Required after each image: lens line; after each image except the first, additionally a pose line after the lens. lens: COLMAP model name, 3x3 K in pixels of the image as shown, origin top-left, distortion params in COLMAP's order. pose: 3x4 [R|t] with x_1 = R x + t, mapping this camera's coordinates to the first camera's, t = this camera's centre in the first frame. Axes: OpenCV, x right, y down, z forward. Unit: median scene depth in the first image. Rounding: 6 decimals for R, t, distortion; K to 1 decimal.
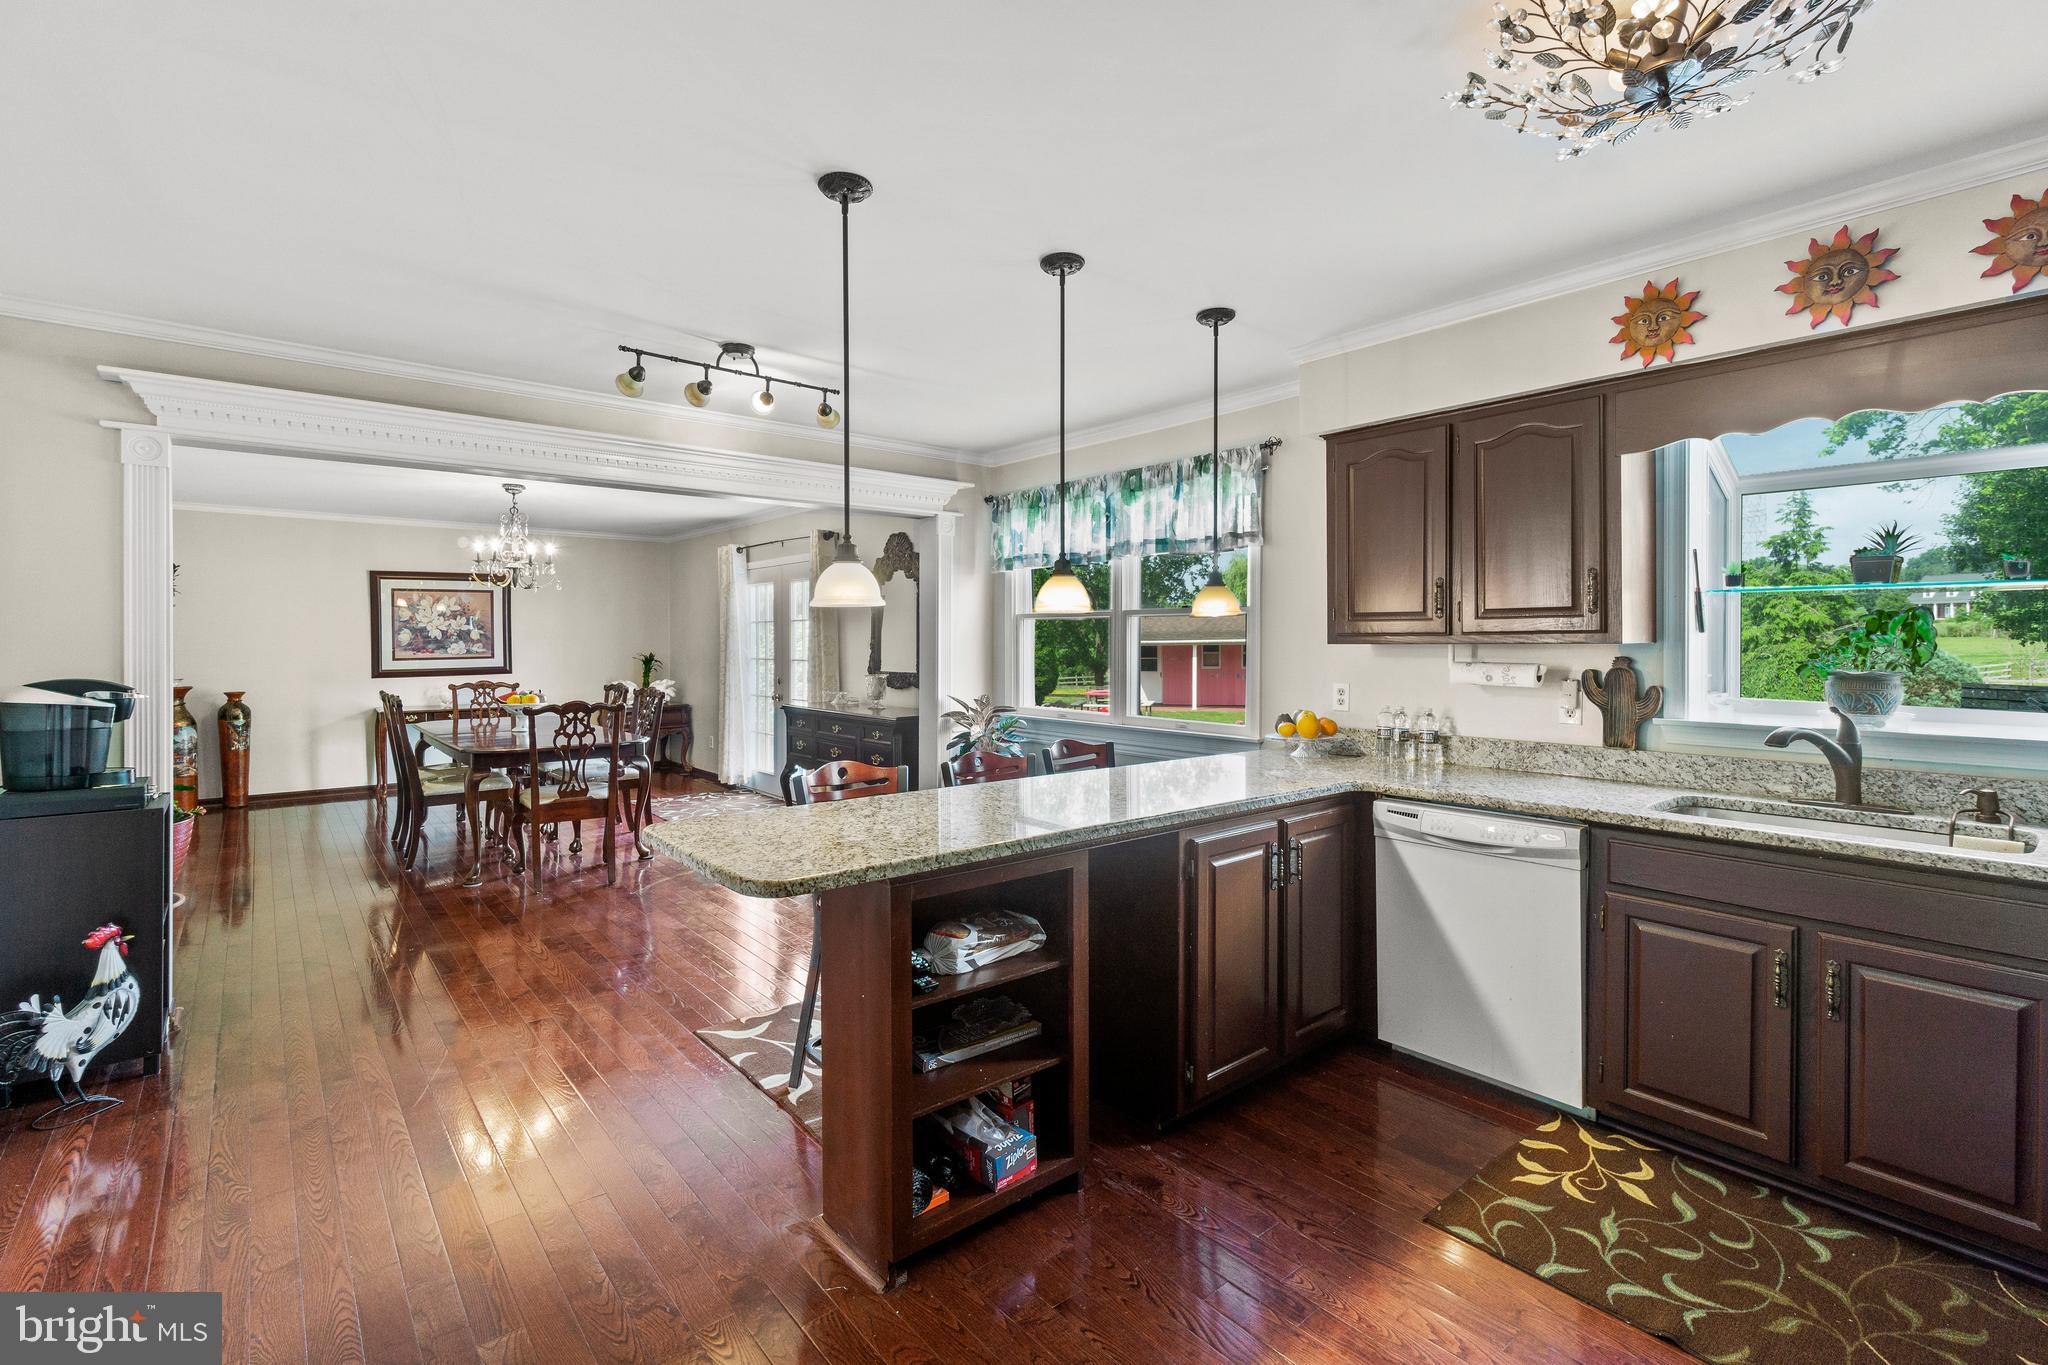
lens RADIAL K [[894.9, 0, 1029.8], [0, 894.9, 653.8], [0, 0, 1]] dist [-0.000891, -0.000062]
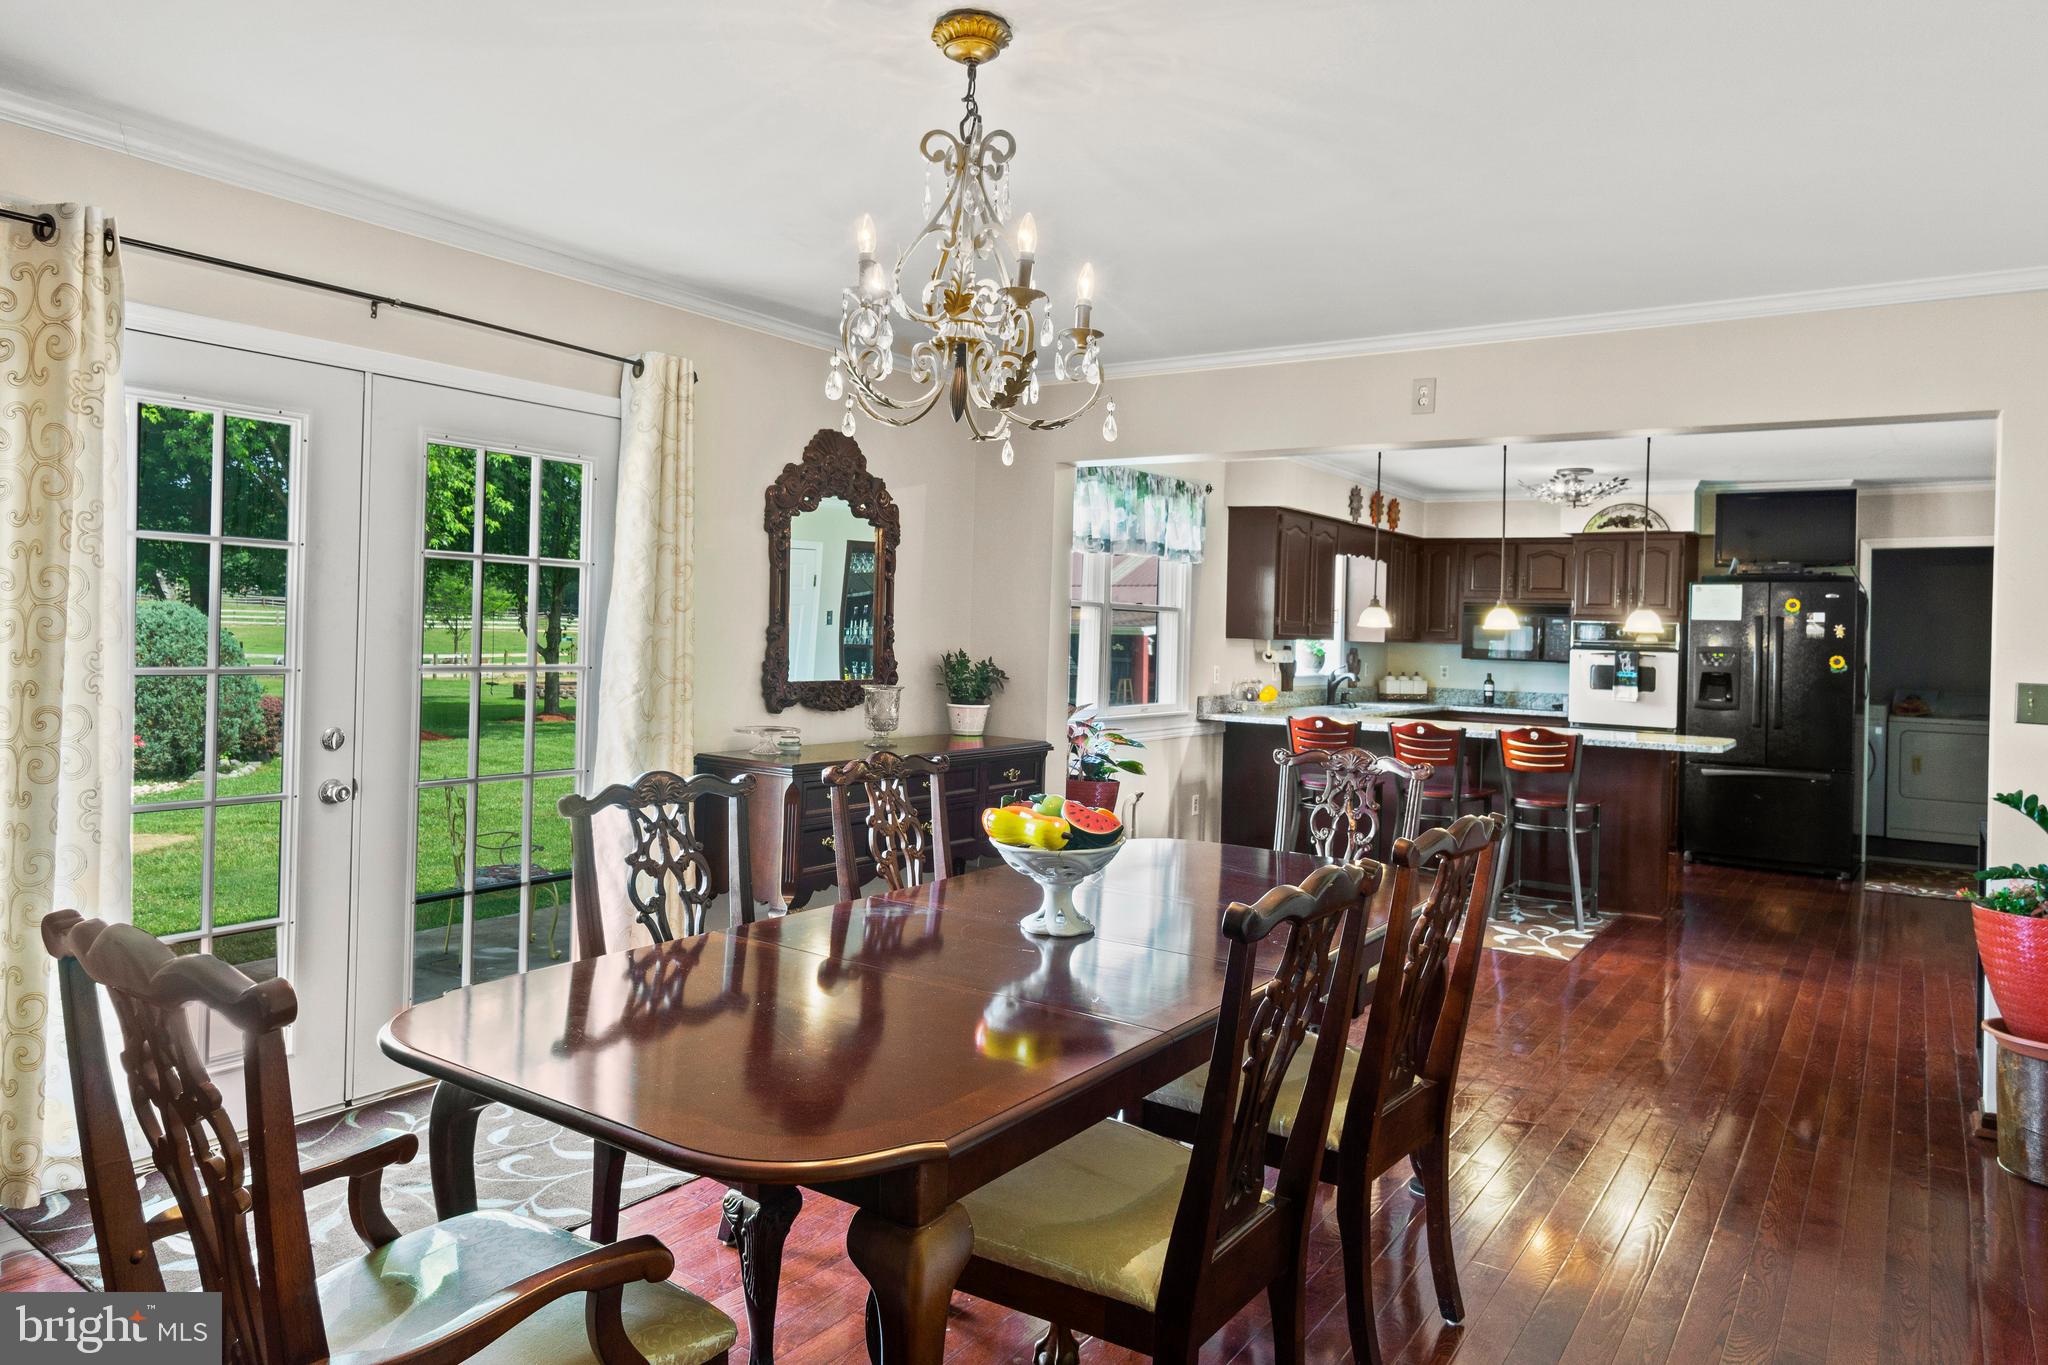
lens RADIAL K [[1307.8, 0, 1012.2], [0, 1307.8, 617.3], [0, 0, 1]] dist [-0.001607, -0.003886]
pose [[-0.243530, -0.003402, 0.969887, -1.032418], [-0.022894, 0.999735, -0.002242, -0.020546], [-0.969623, -0.022751, -0.243544, 1.163817]]
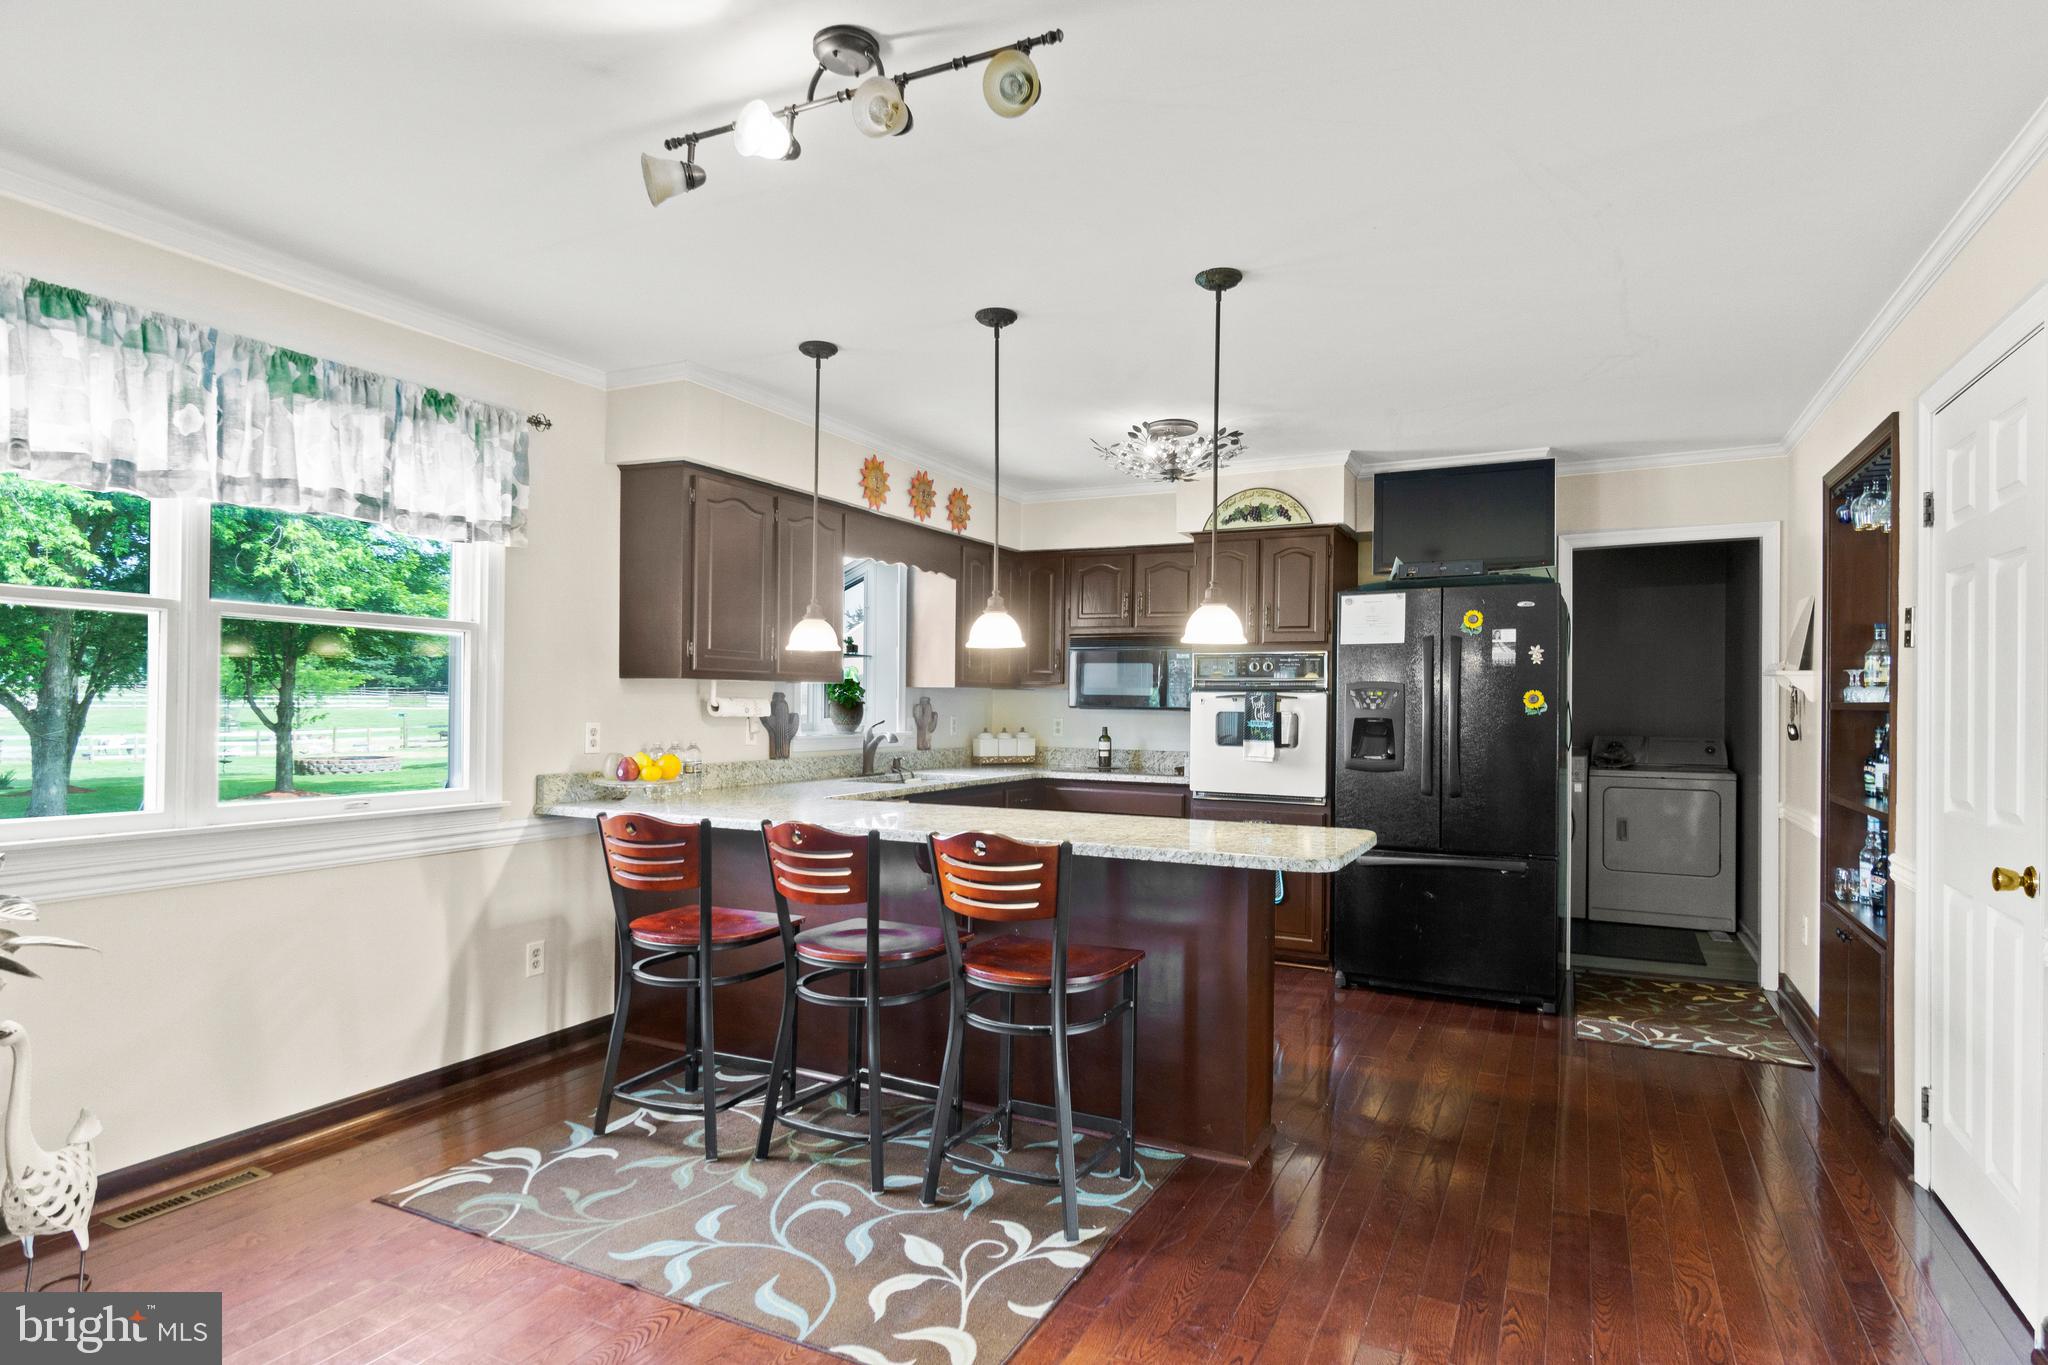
lens RADIAL K [[1082.8, 0, 1034.9], [0, 1082.8, 690.9], [0, 0, 1]] dist [-0.000691, -0.000307]
pose [[-0.380038, 0.000547, 0.924971, -0.513680], [-0.006063, 0.999977, -0.003082, 0.001609], [-0.924951, -0.006780, -0.380026, 0.633675]]
